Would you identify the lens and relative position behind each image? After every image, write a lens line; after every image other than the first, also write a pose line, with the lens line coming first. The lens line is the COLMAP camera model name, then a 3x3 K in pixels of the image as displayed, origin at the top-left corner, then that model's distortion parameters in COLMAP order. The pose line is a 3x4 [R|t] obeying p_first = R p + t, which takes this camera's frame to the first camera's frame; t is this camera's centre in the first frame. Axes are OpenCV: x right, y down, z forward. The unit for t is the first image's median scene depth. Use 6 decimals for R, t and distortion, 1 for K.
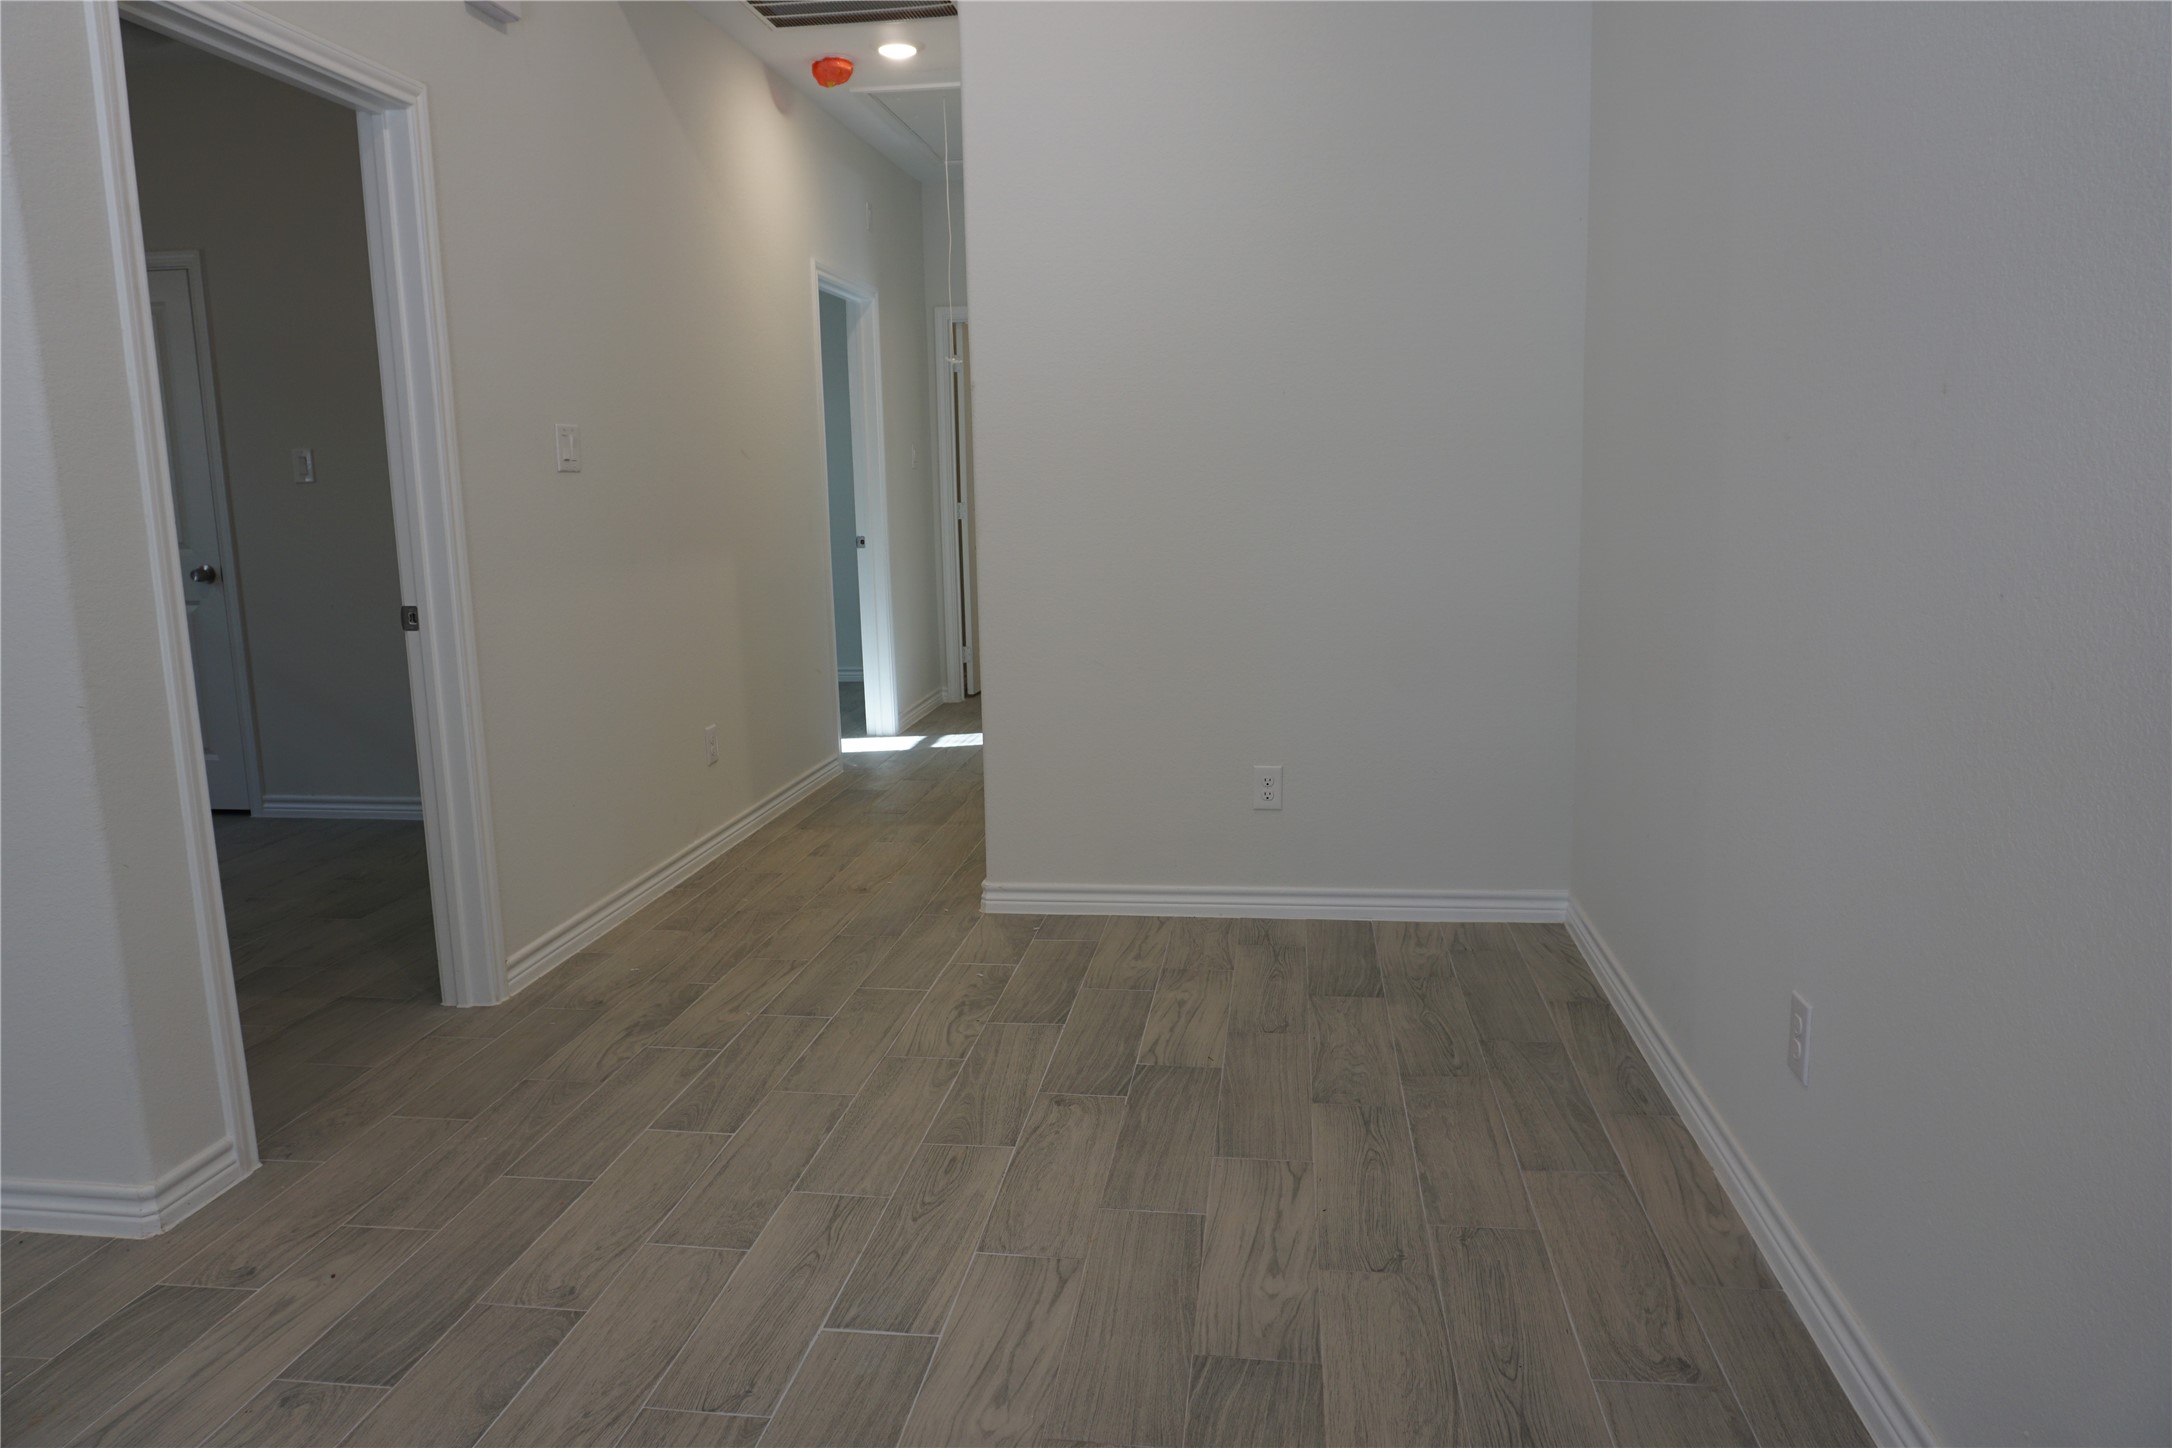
lens RADIAL K [[1468.1, 0, 1082.9], [0, 1468.1, 729.2], [0, 0, 1]] dist [0.004466, 0.011893]
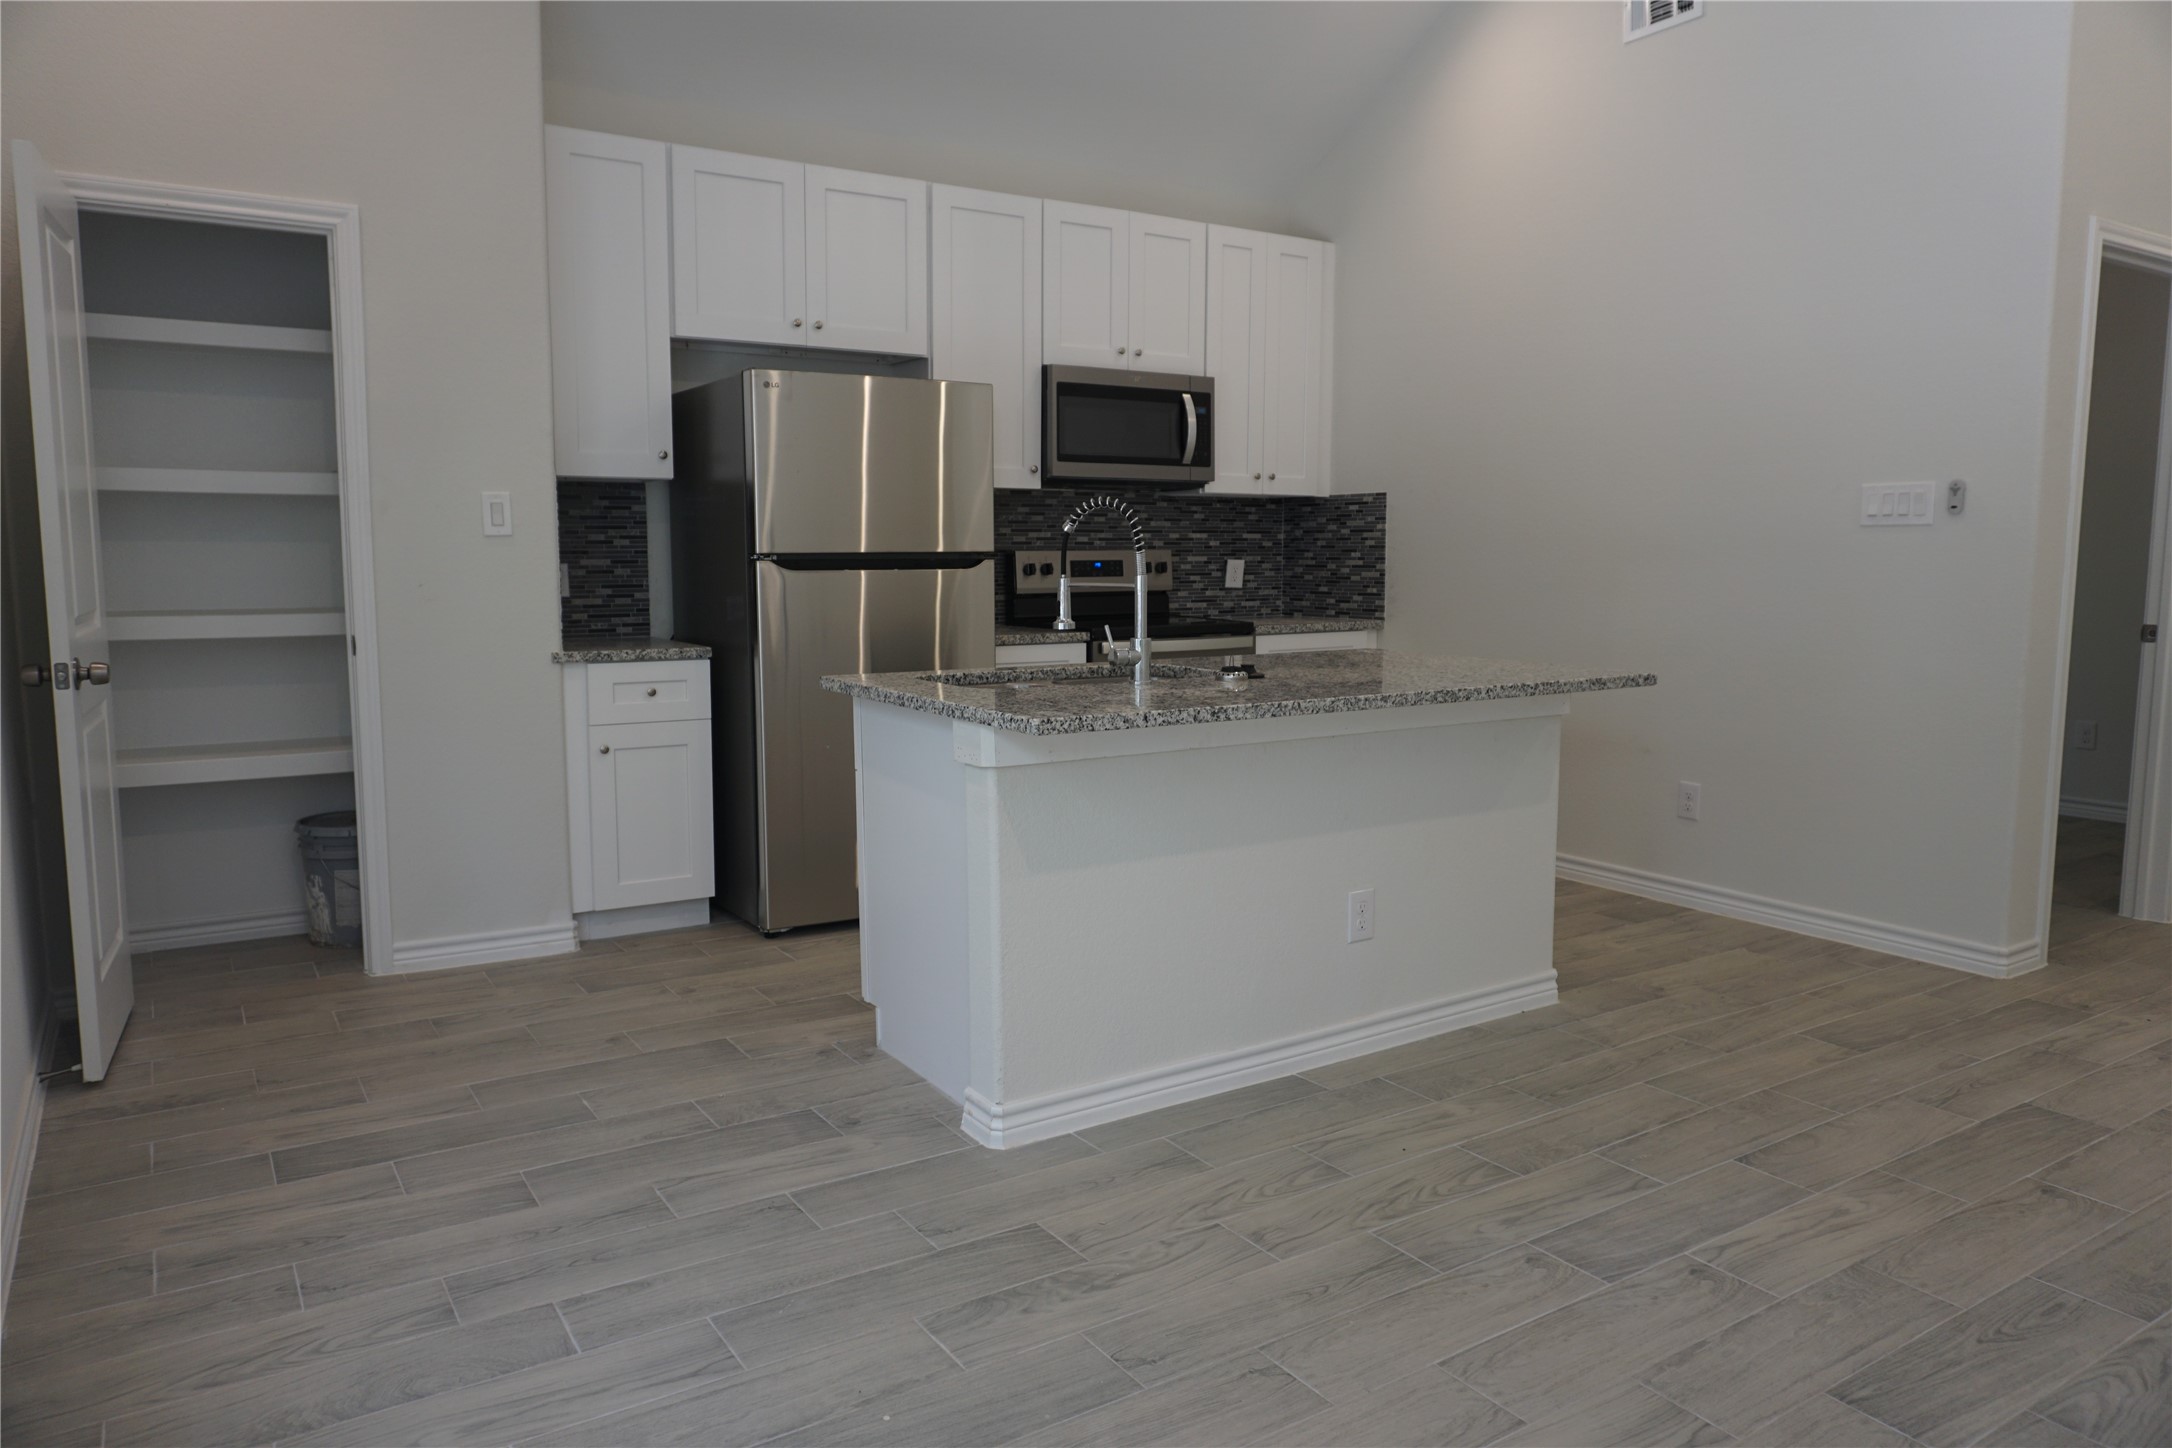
lens RADIAL K [[1468.1, 0, 1087.7], [0, 1468.1, 722.8], [0, 0, 1]] dist [0.004466, 0.011893]
pose [[0.656203, 0.111824, -0.746253, -0.061419], [-0.134014, 0.990507, 0.030582, 0.100677], [0.742589, 0.079940, 0.664960, -0.674729]]
